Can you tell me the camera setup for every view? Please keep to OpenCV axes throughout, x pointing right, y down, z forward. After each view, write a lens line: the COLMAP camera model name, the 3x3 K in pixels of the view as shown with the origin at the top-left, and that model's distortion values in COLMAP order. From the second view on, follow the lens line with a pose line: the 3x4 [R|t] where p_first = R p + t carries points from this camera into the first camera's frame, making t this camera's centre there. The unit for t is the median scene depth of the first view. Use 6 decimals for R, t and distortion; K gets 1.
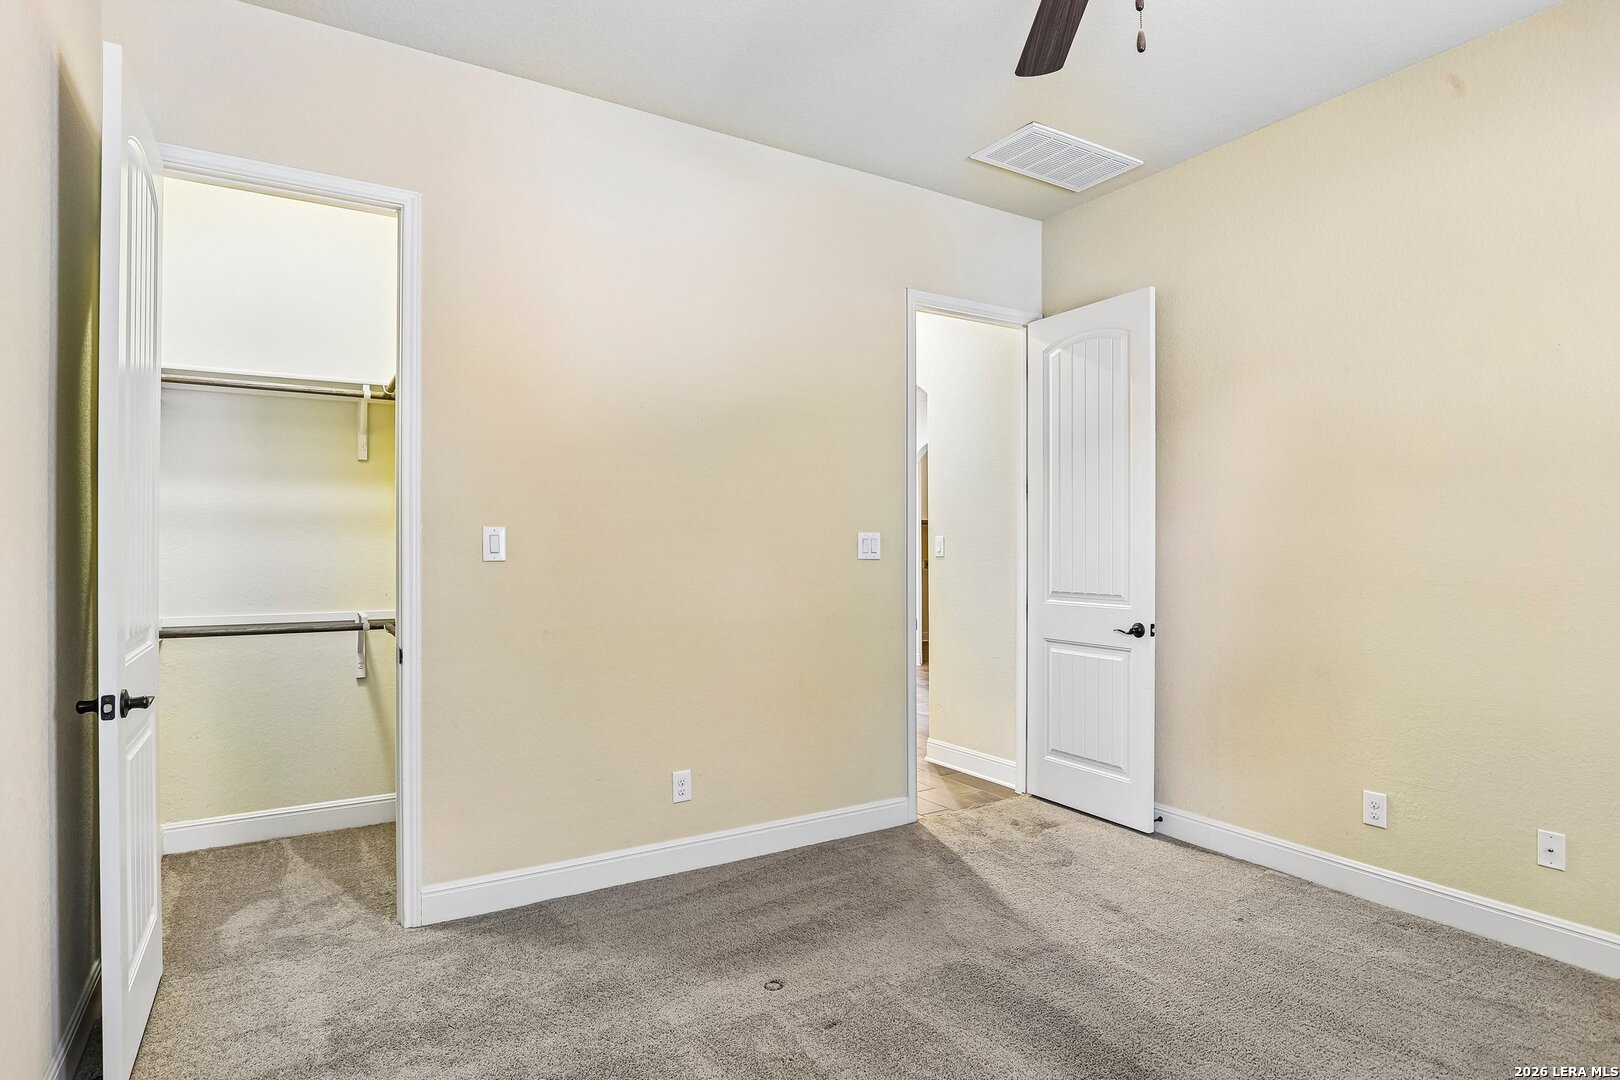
lens RADIAL K [[879.1, 0, 812.6], [0, 879.1, 547.5], [0, 0, 1]] dist [-0.027574, 0.000886]
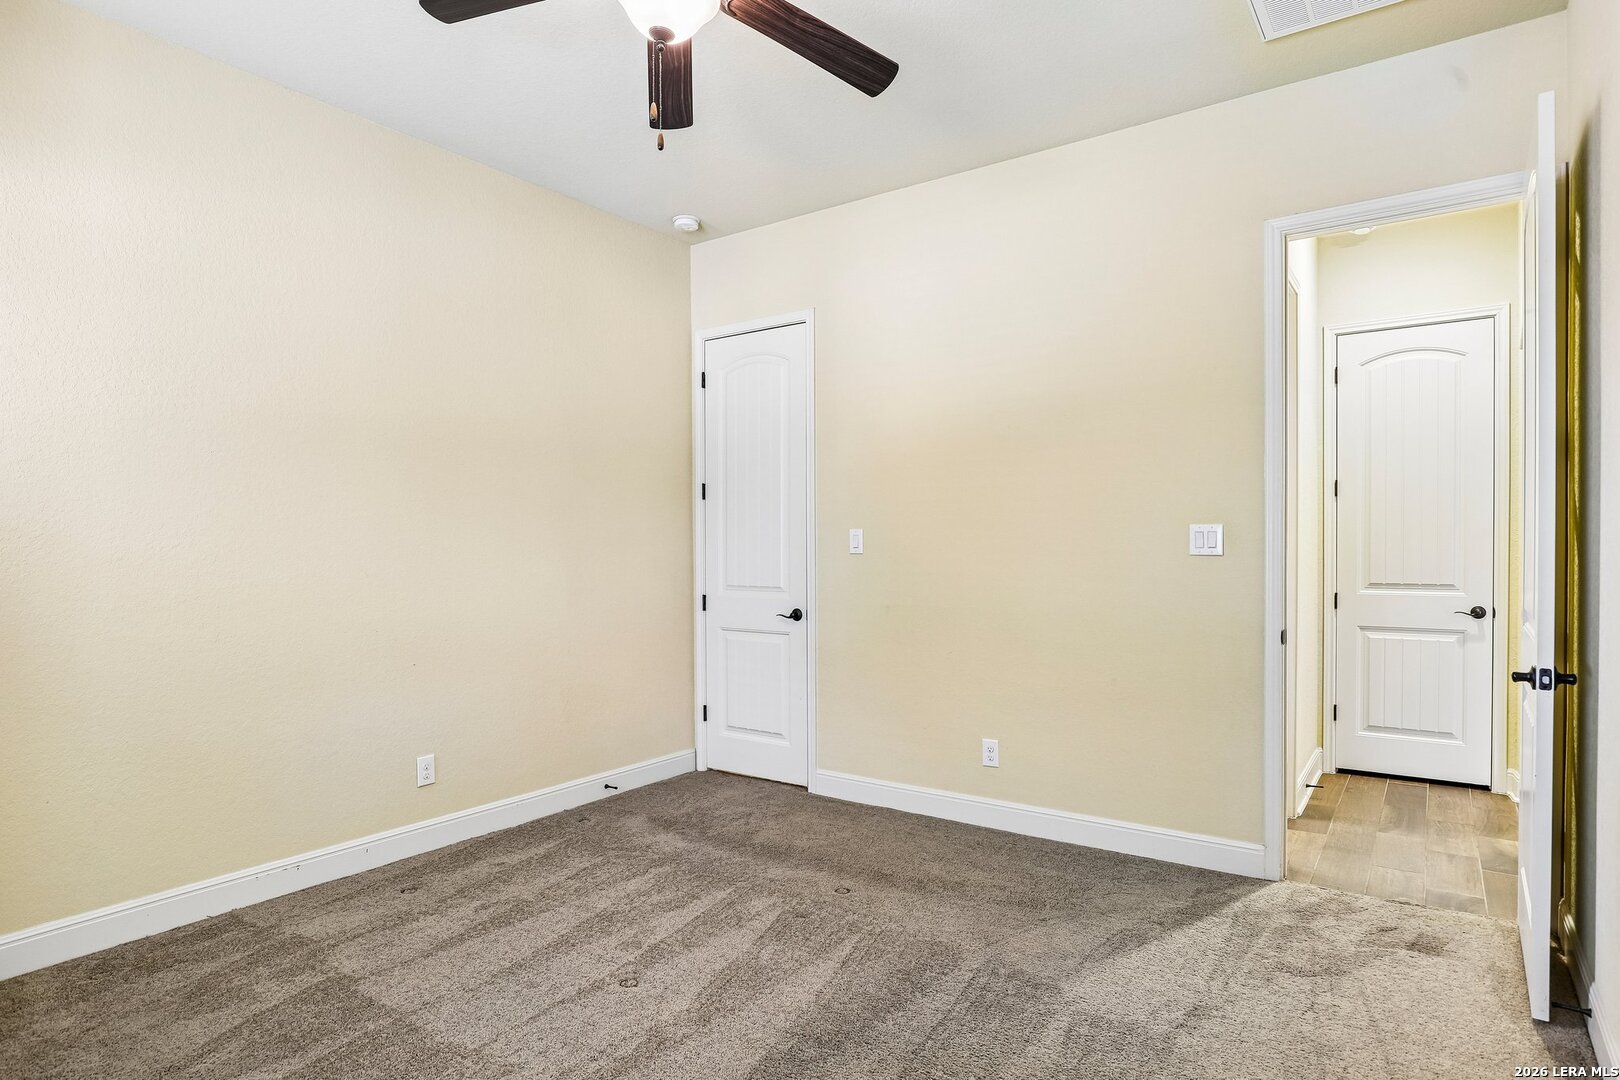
lens RADIAL K [[879.1, 0, 812.4], [0, 879.1, 542.7], [0, 0, 1]] dist [-0.027574, 0.000886]
pose [[0.380414, -0.006859, -0.924791, 0.813666], [0.003285, 0.999976, -0.006065, 0.005861], [0.924810, -0.000731, 0.380428, 0.352970]]
